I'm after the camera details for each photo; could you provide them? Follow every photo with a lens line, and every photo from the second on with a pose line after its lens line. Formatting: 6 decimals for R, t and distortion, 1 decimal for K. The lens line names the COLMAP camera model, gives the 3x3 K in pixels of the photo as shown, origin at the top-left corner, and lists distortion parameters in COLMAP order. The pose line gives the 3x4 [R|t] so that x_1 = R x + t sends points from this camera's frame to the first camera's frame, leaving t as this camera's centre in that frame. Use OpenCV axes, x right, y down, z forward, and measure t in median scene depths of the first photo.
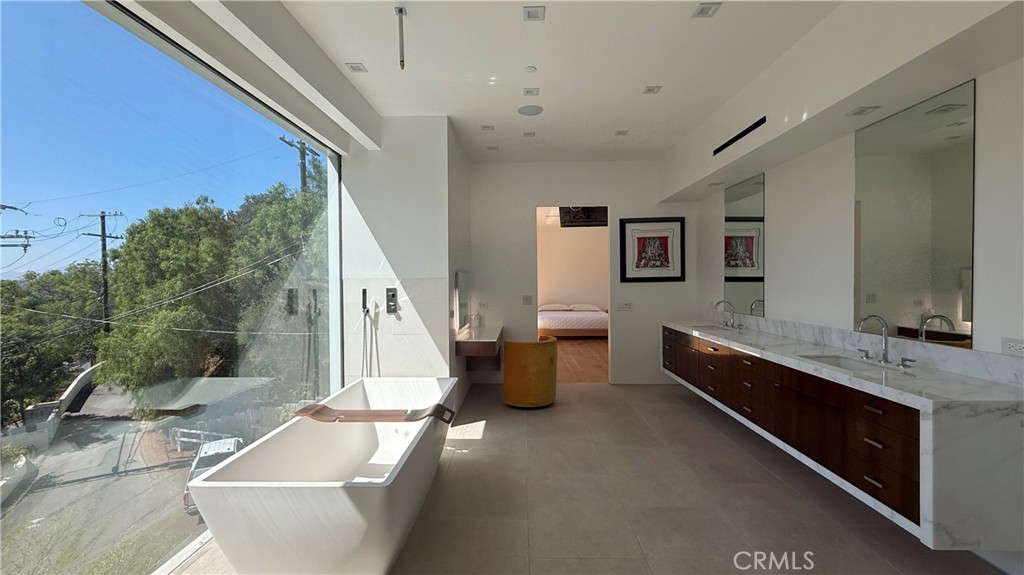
lens RADIAL K [[408.8, 0, 510.1], [0, 408.8, 286.1], [0, 0, 1]] dist [0.000662, -0.000201]
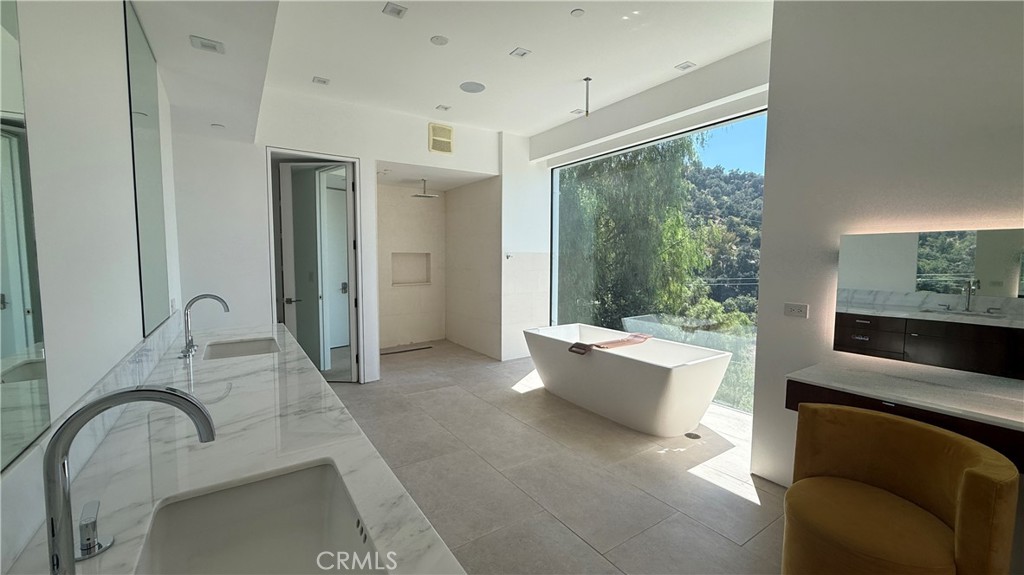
lens RADIAL K [[408.8, 0, 510.1], [0, 408.8, 286.1], [0, 0, 1]] dist [0.000662, -0.000201]
pose [[-0.810563, 0.045382, -0.583890, 0.463832], [-0.005316, 0.996382, 0.084822, -0.010476], [0.585627, 0.071857, -0.807389, 1.089095]]
